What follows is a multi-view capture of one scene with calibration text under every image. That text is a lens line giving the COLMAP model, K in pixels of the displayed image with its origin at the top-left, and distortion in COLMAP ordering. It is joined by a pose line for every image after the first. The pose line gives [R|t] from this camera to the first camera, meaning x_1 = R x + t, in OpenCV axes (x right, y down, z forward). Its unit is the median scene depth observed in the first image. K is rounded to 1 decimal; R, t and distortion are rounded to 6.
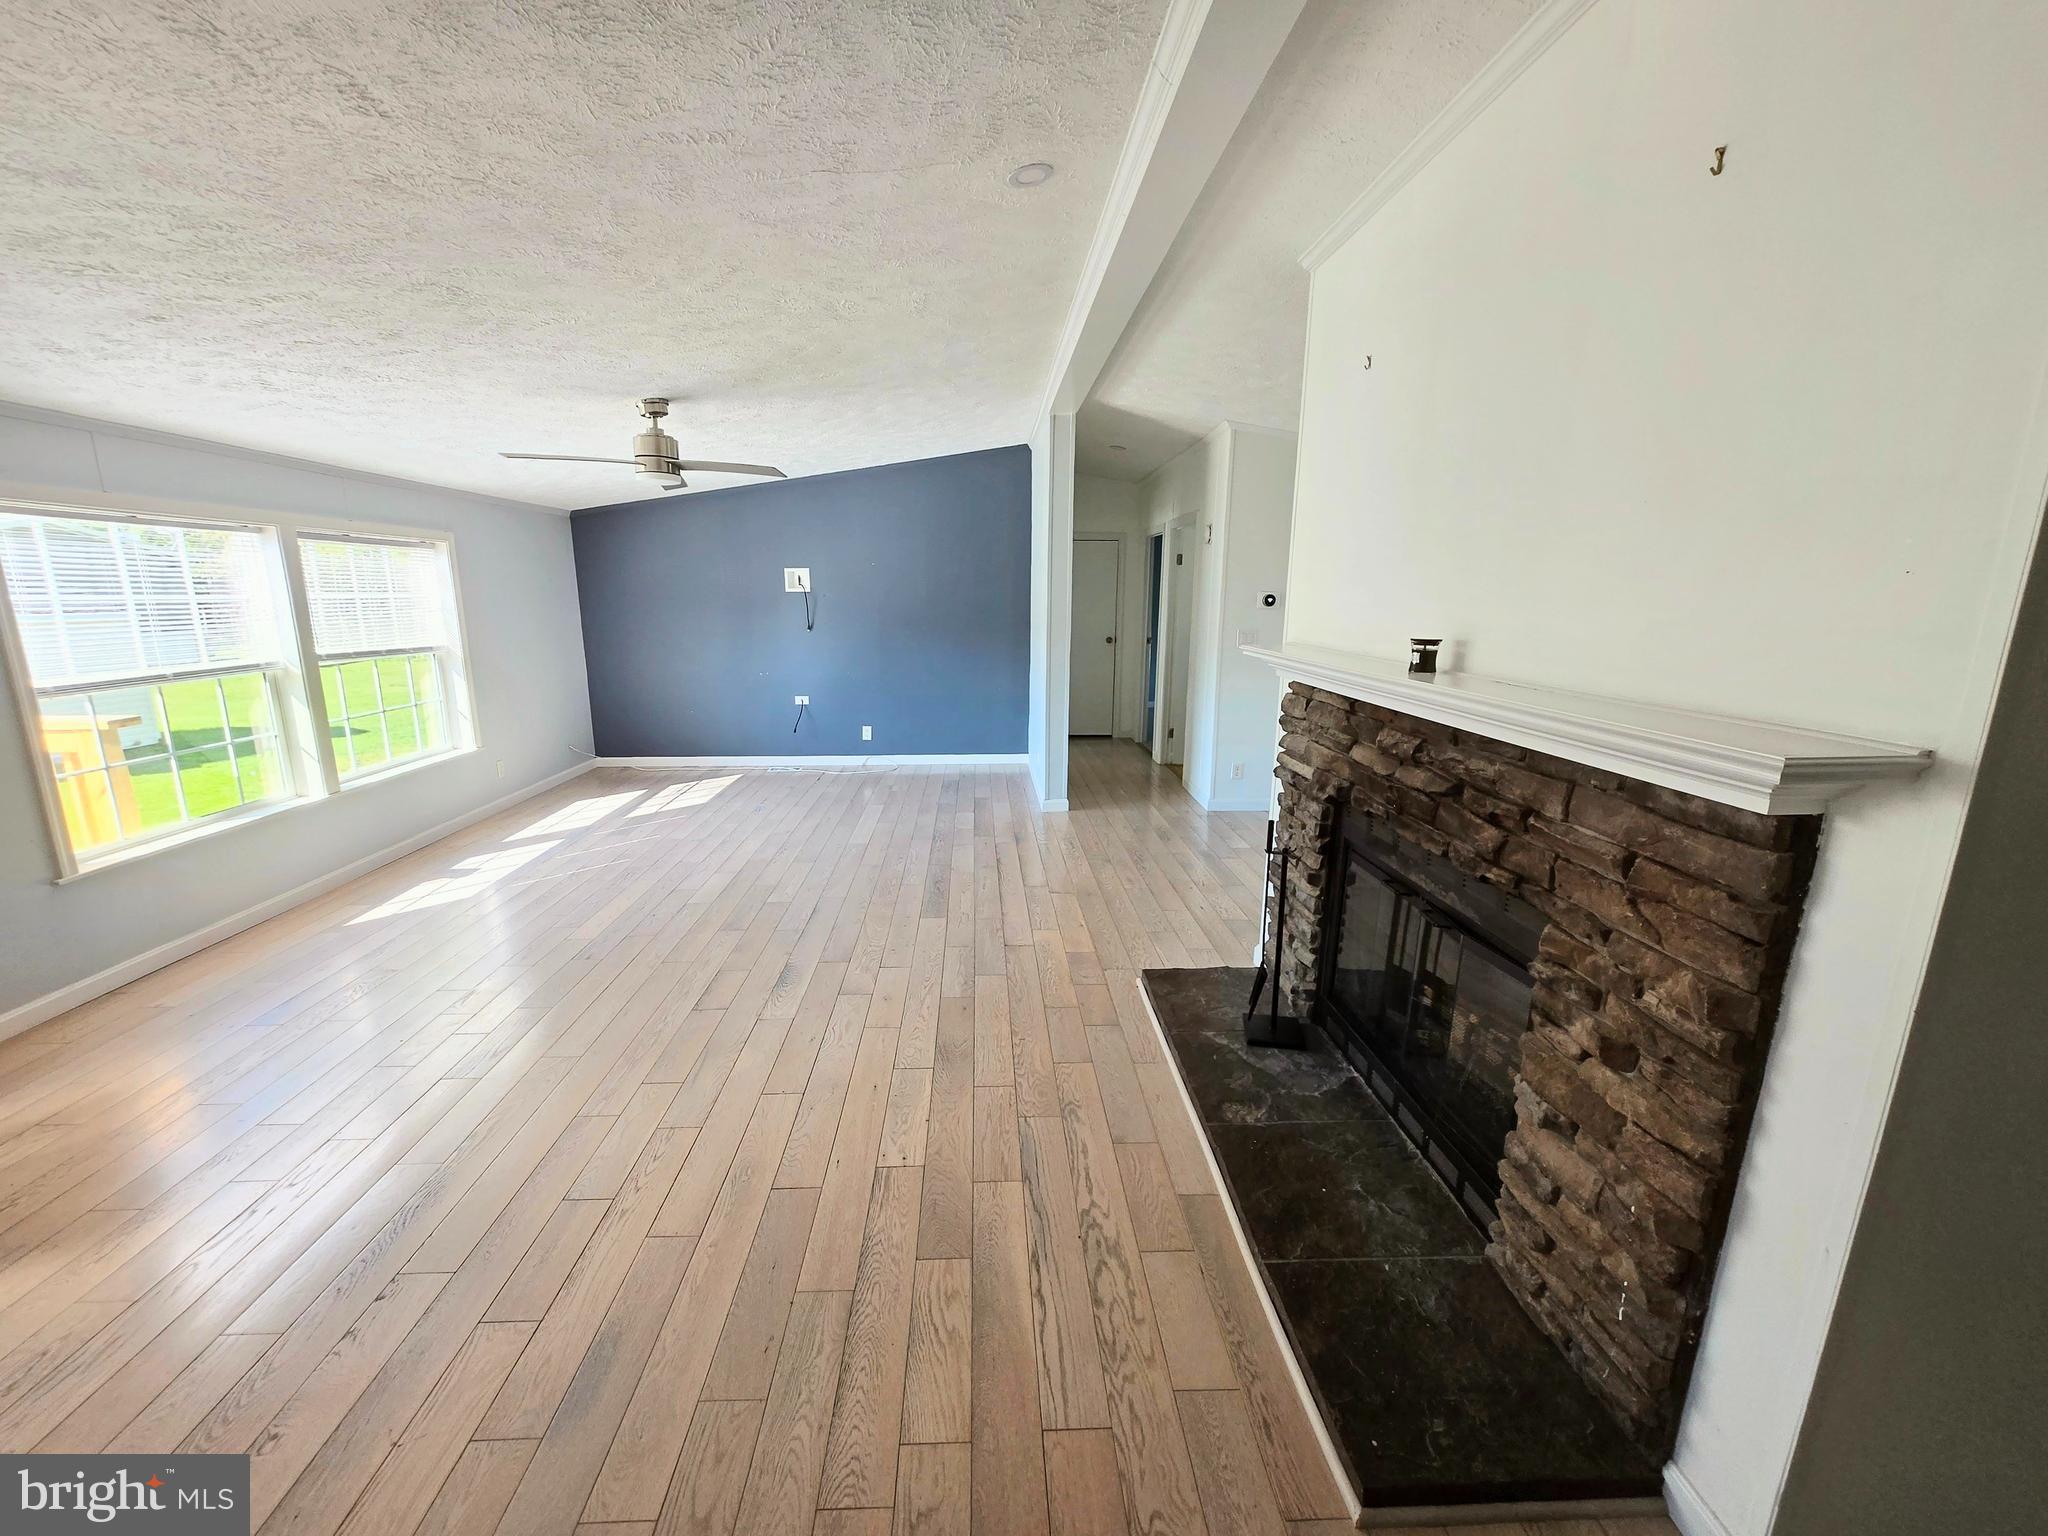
lens RADIAL K [[805.6, 0, 1013.8], [0, 805.6, 759.5], [0, 0, 1]] dist [-0.000535, -0.001092]
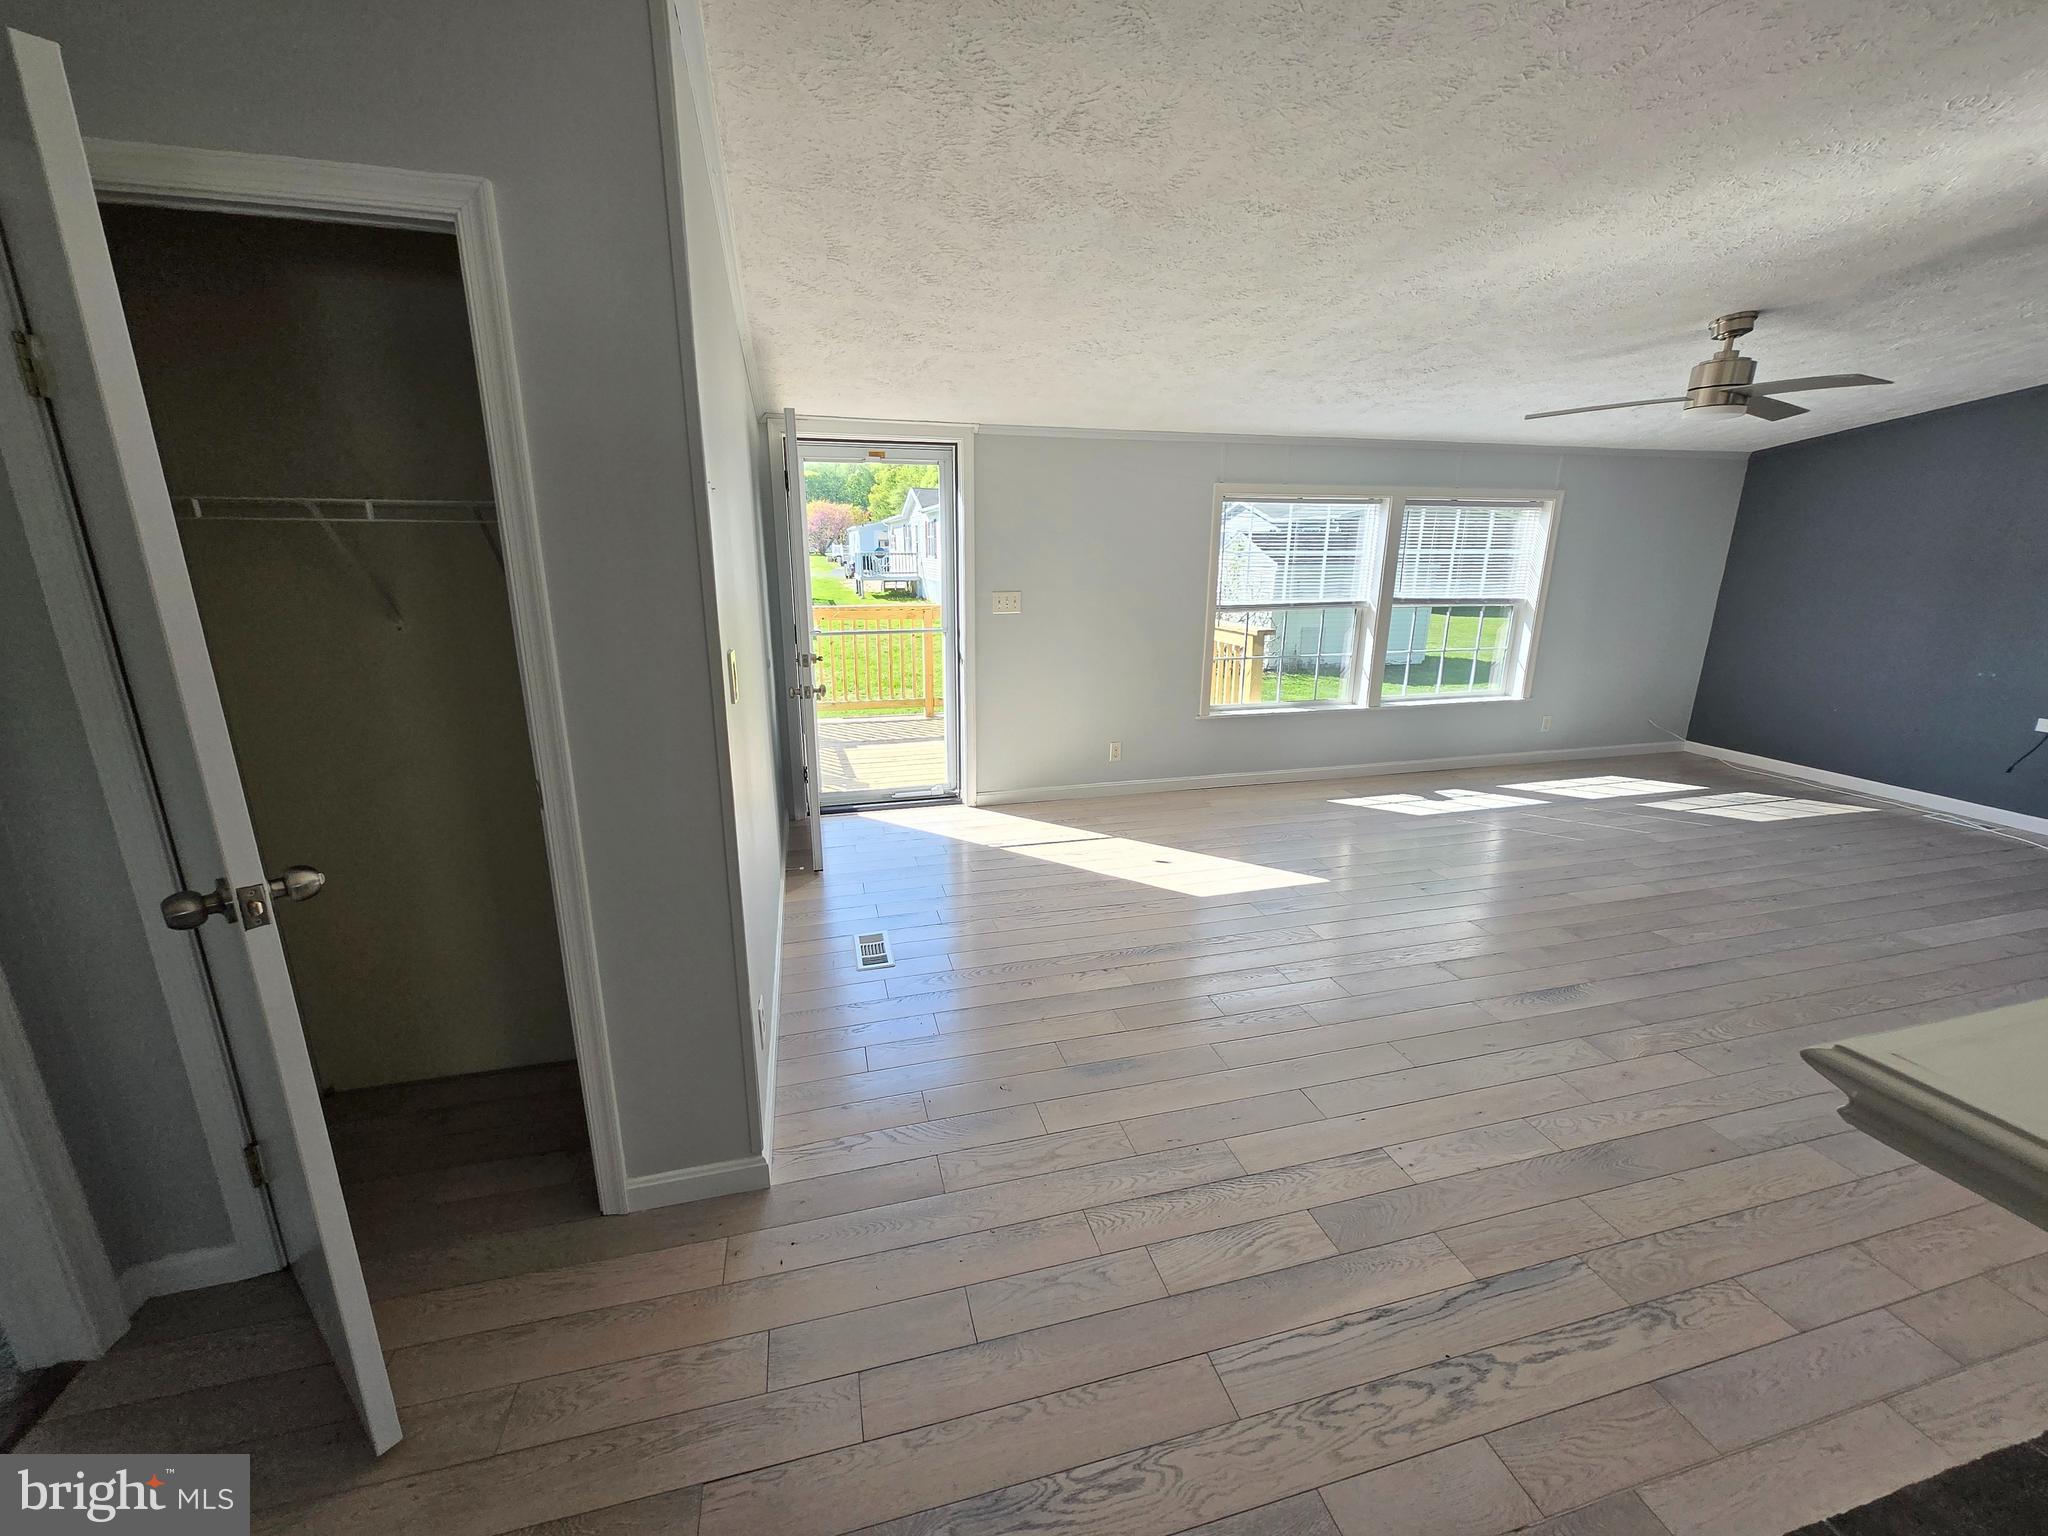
lens RADIAL K [[805.6, 0, 1009.1], [0, 805.6, 764.7], [0, 0, 1]] dist [-0.000535, -0.001092]
pose [[0.208874, 0.255724, -0.943916, 0.355801], [-0.200599, 0.955885, 0.214578, -0.037418], [0.957148, 0.144529, 0.250957, 0.168877]]
